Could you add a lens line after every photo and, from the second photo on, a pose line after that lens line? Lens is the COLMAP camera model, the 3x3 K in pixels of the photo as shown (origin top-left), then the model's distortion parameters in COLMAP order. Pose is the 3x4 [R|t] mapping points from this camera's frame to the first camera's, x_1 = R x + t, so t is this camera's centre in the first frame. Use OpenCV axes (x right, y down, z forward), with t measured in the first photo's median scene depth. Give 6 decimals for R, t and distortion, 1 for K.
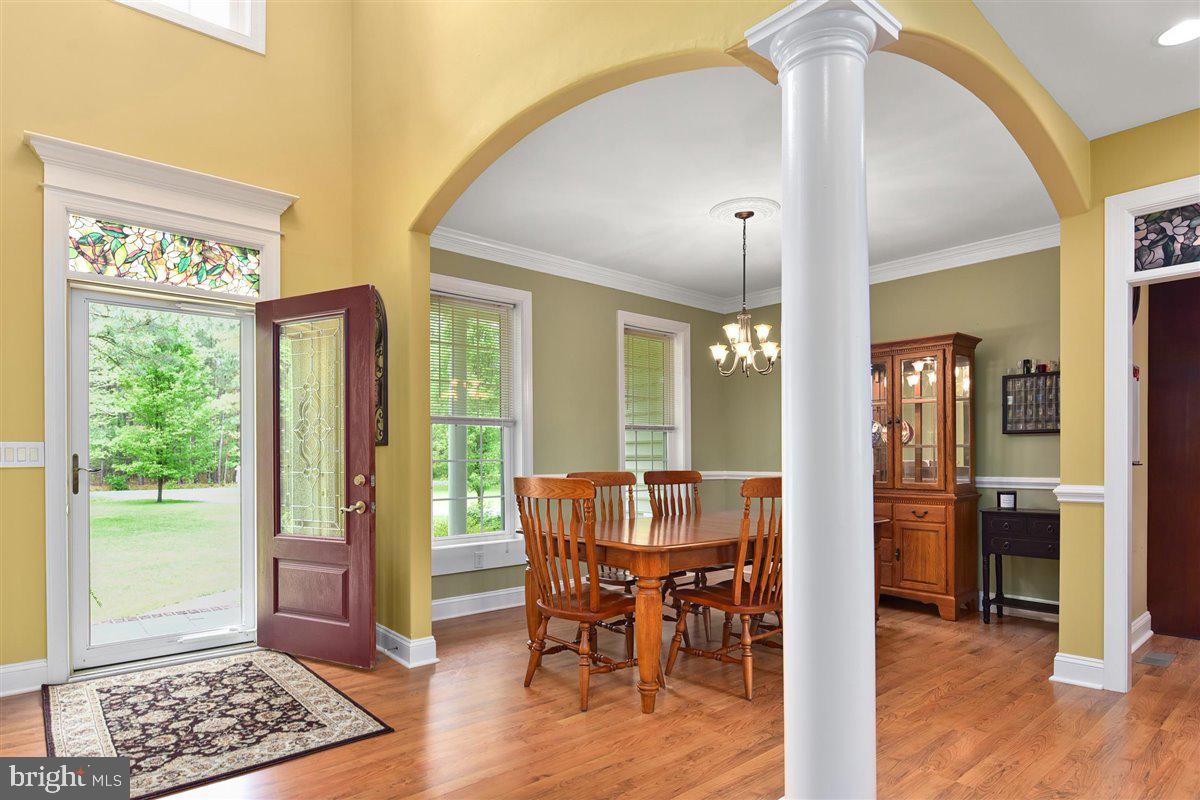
lens RADIAL K [[659.2, 0, 604.5], [0, 659.2, 447.9], [0, 0, 1]] dist [0.015636, -0.013470]
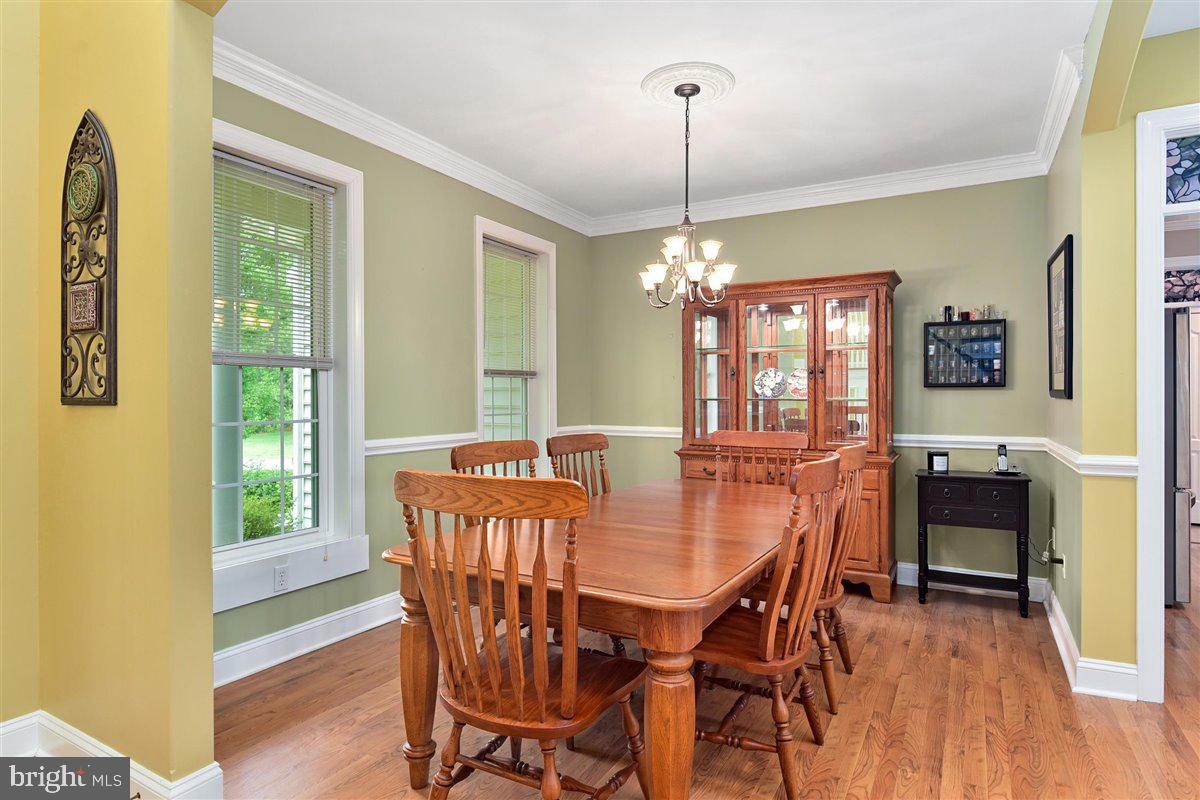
lens RADIAL K [[655.8, 0, 597.7], [0, 655.8, 391.8], [0, 0, 1]] dist [-0.005342, -0.001965]
pose [[0.946409, 0.004871, 0.322935, -0.157983], [-0.007072, 0.999959, 0.005642, -0.024726], [-0.322894, -0.007623, 0.946404, 0.439834]]
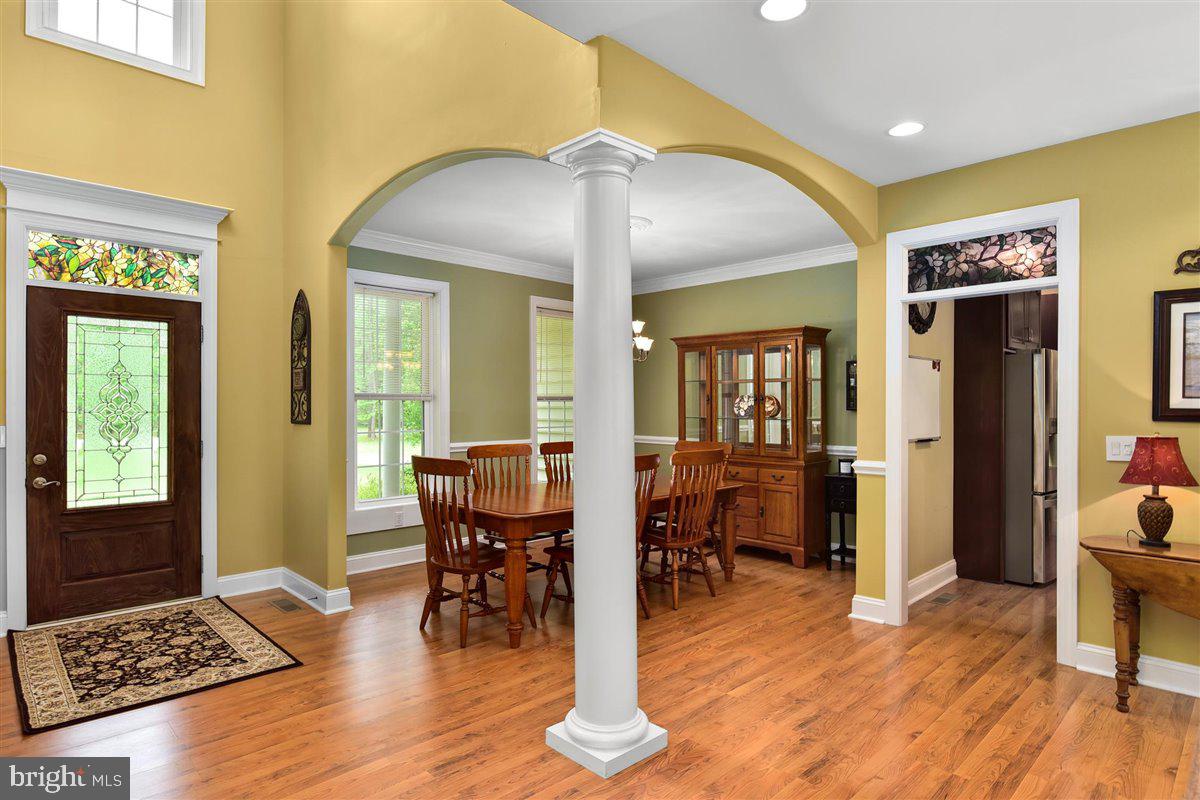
lens RADIAL K [[646.3, 0, 599.5], [0, 646.3, 384.7], [0, 0, 1]] dist [-0.003781, 0.000578]
pose [[0.998763, 0.004178, 0.049550, 0.146464], [-0.003277, 0.999828, -0.018264, -0.064919], [-0.049618, 0.018079, 0.998605, -0.206296]]
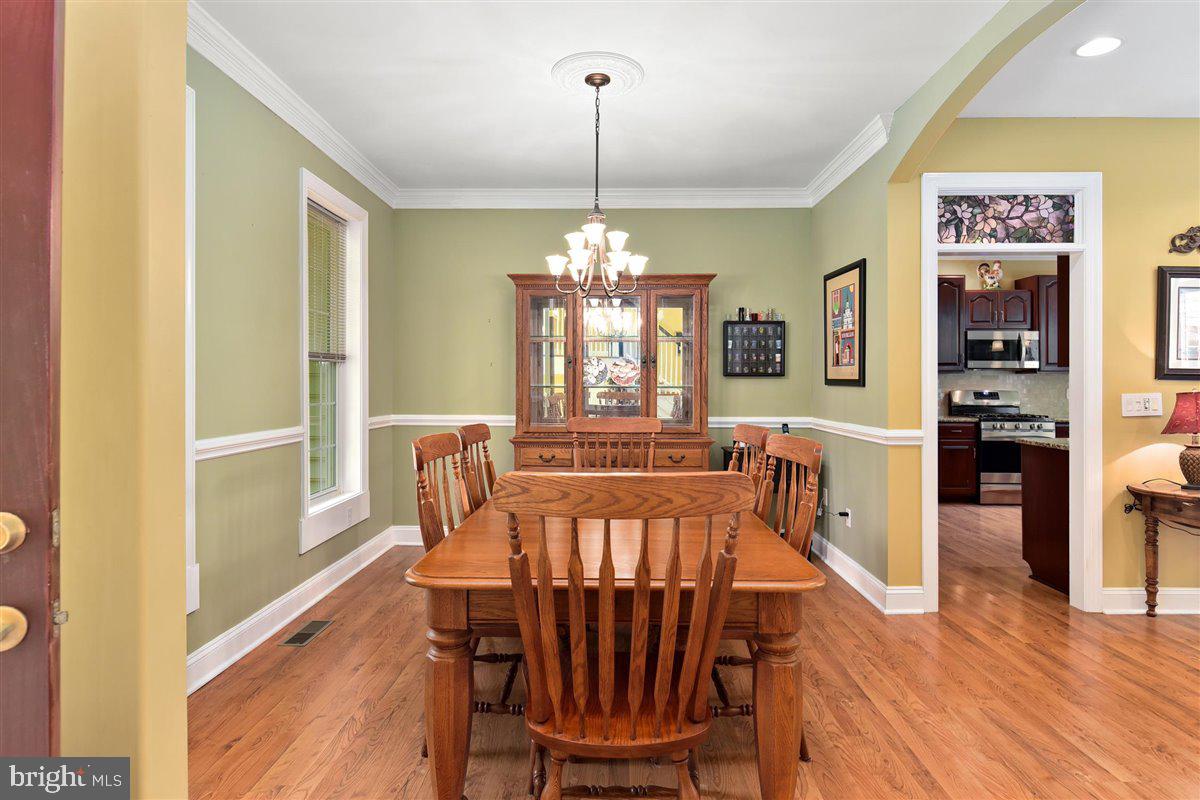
lens RADIAL K [[646.3, 0, 599.5], [0, 646.3, 384.7], [0, 0, 1]] dist [-0.003781, 0.000578]
pose [[0.680950, 0.002185, 0.732326, -0.419698], [-0.014309, 0.999844, 0.010322, -0.022762], [-0.732190, -0.017508, 0.680876, 0.656330]]
